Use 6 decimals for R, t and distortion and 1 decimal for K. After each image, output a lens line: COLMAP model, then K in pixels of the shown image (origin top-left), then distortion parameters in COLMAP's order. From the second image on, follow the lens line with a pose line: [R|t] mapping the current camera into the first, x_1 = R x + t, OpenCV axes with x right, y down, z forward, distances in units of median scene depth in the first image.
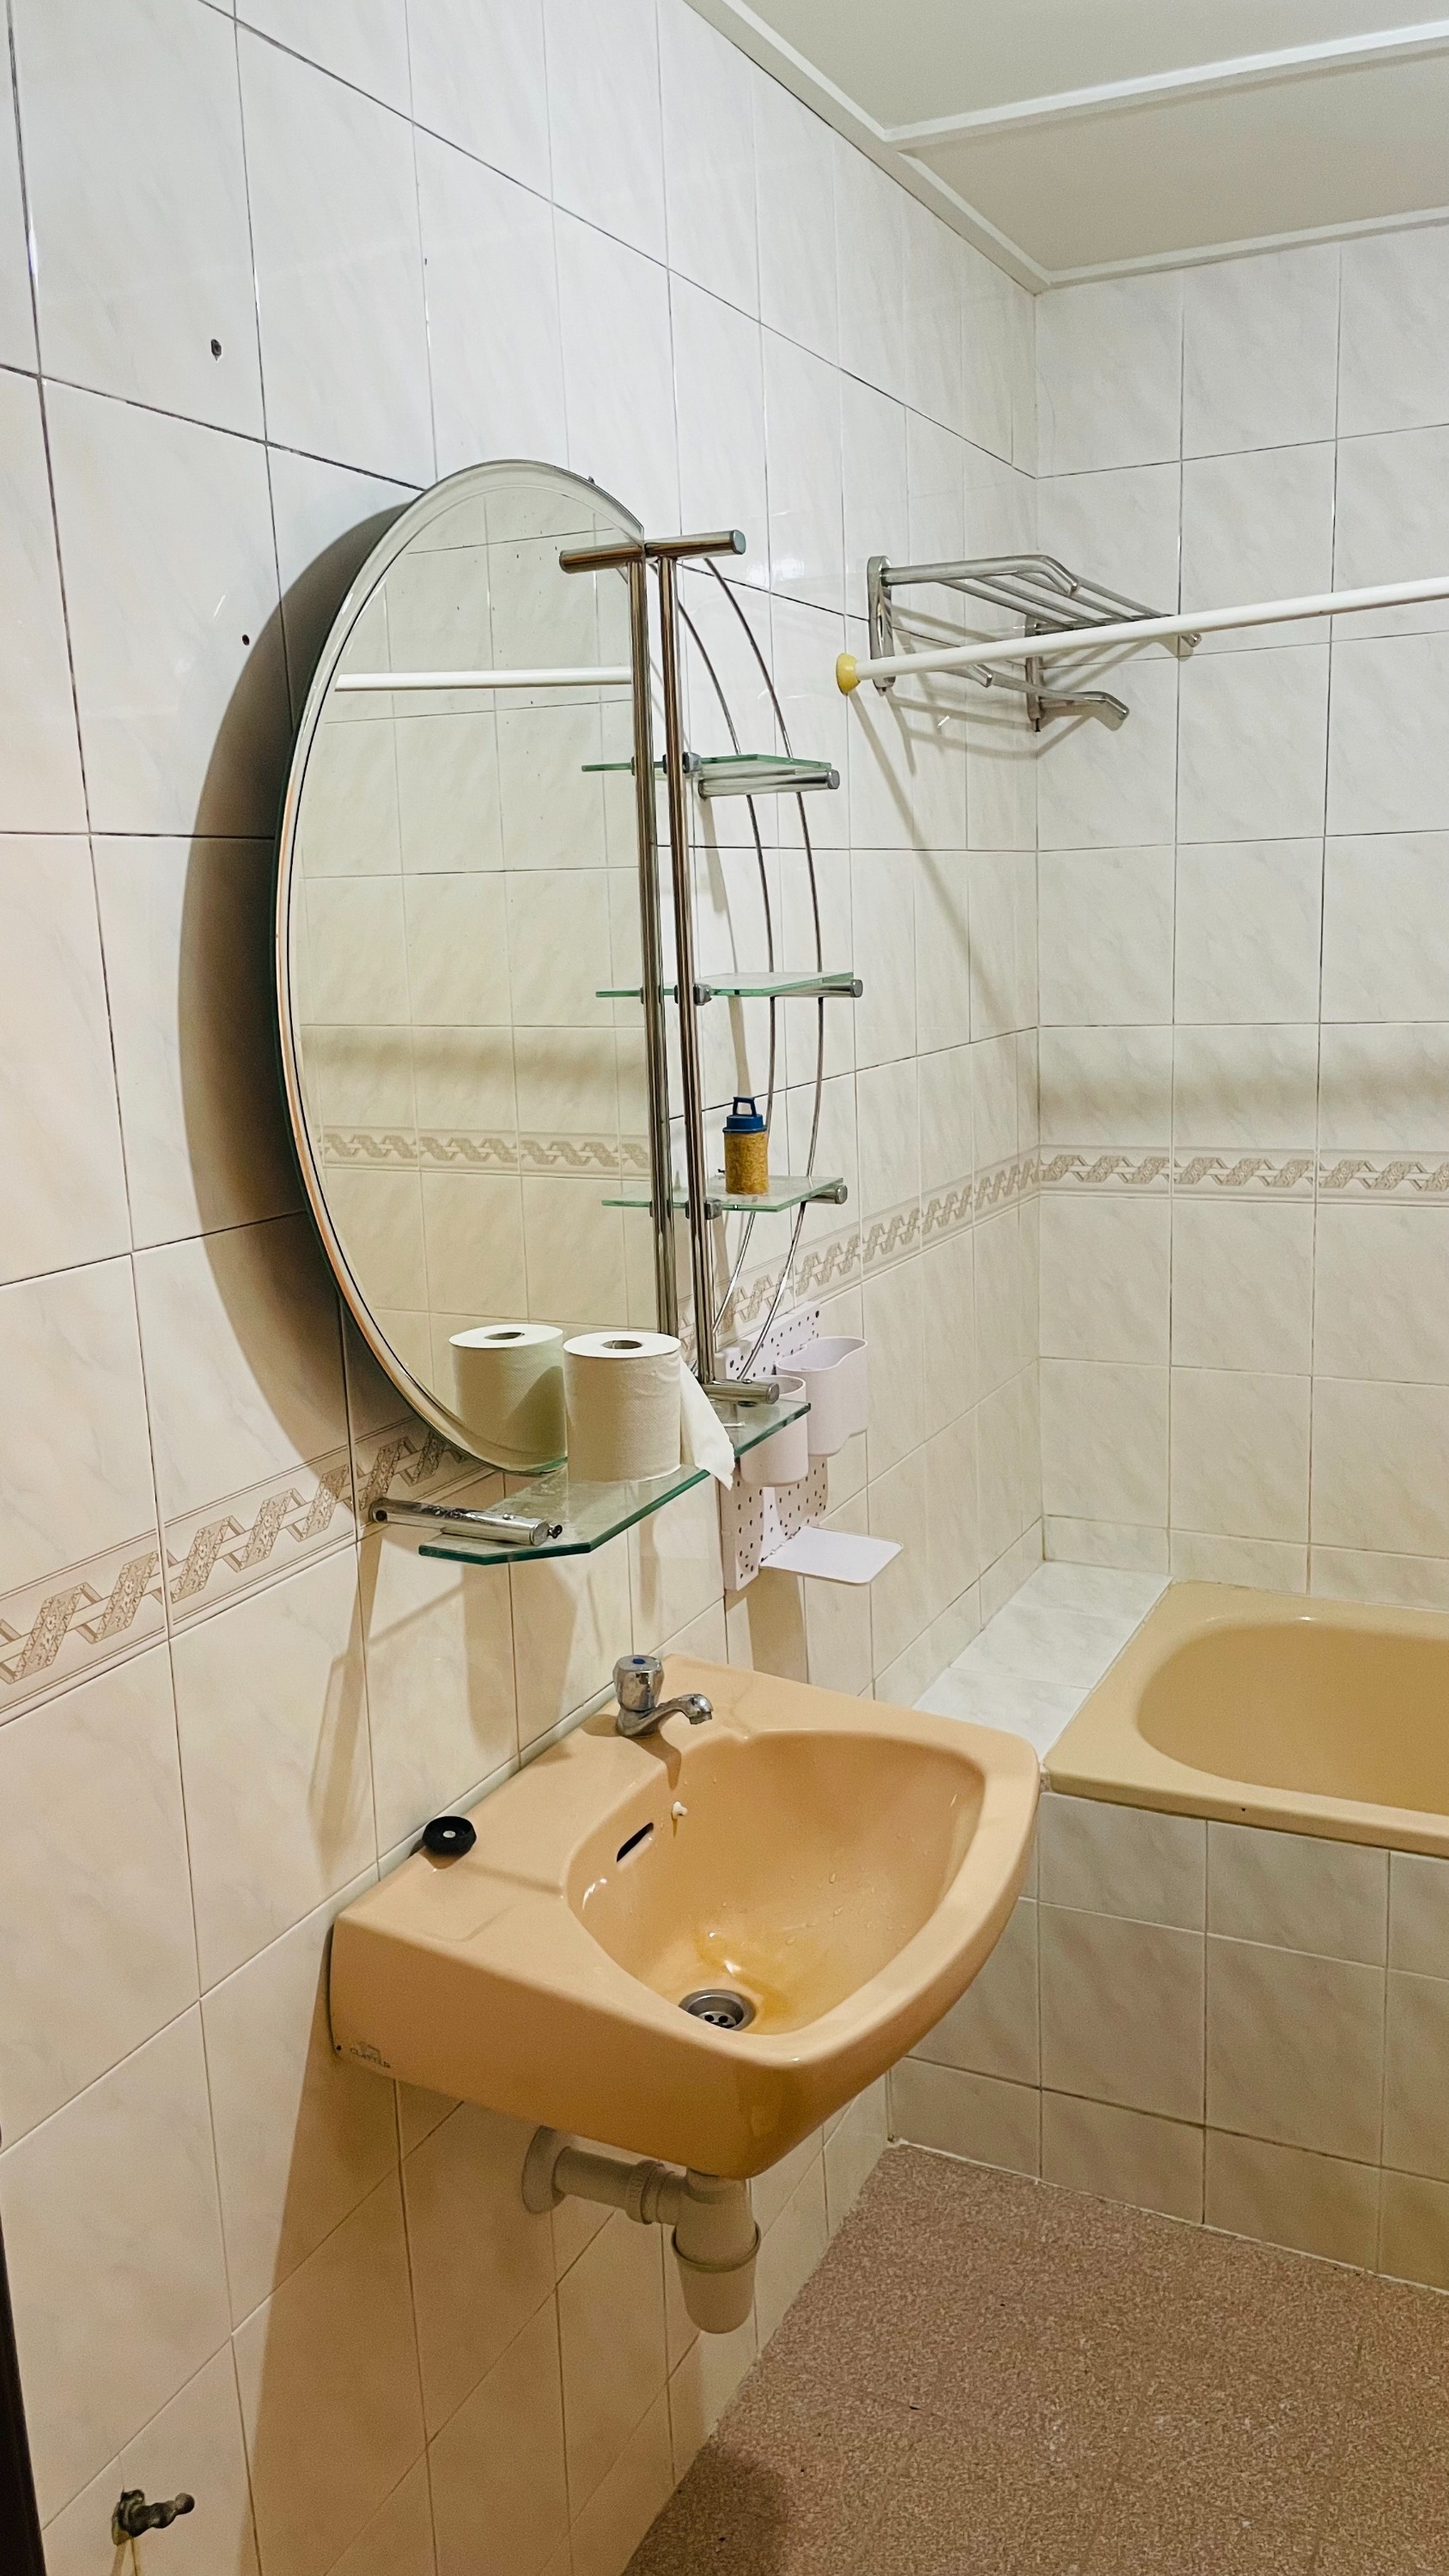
lens RADIAL K [[1980.3, 0, 719.2], [0, 1980.3, 1283.7], [0, 0, 1]] dist [-0.002882, -0.003418]
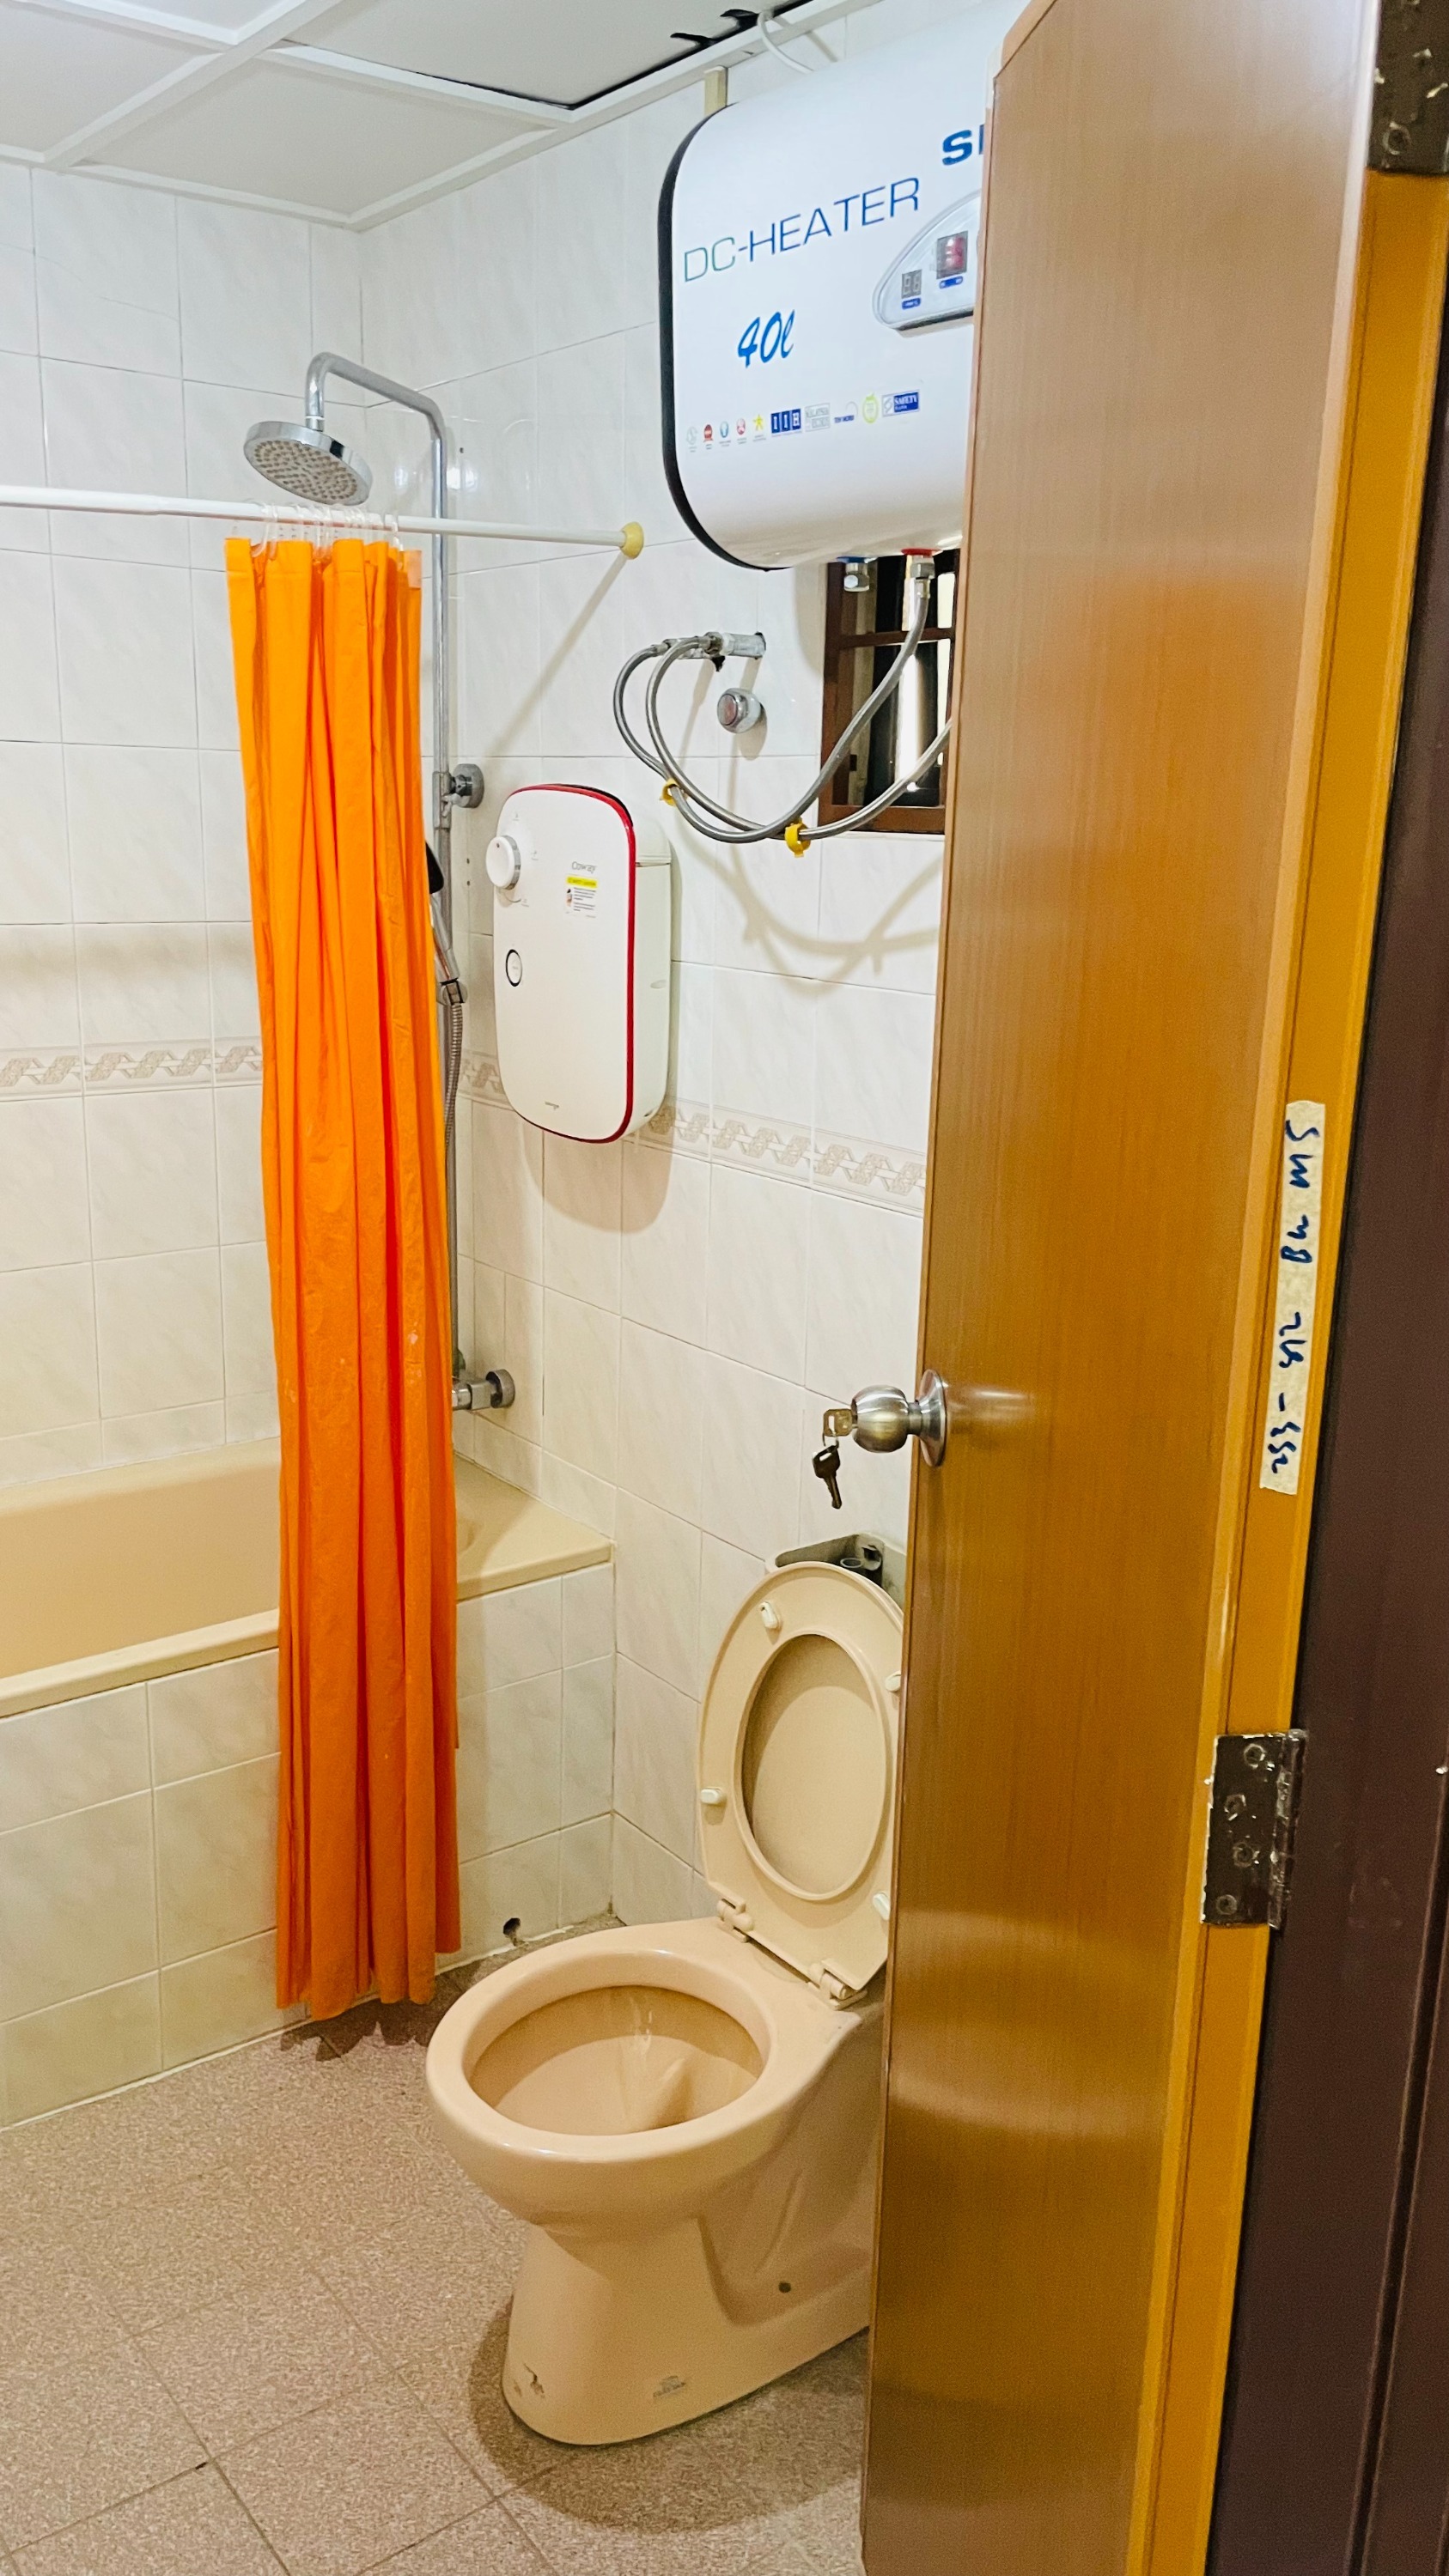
lens RADIAL K [[1980.3, 0, 718.7], [0, 1980.3, 1292.8], [0, 0, 1]] dist [-0.002882, -0.003418]
pose [[0.475264, -0.165724, 0.864095, -0.517649], [0.124644, 0.984878, 0.120333, -0.024825], [-0.870970, 0.050514, 0.488733, 0.217281]]
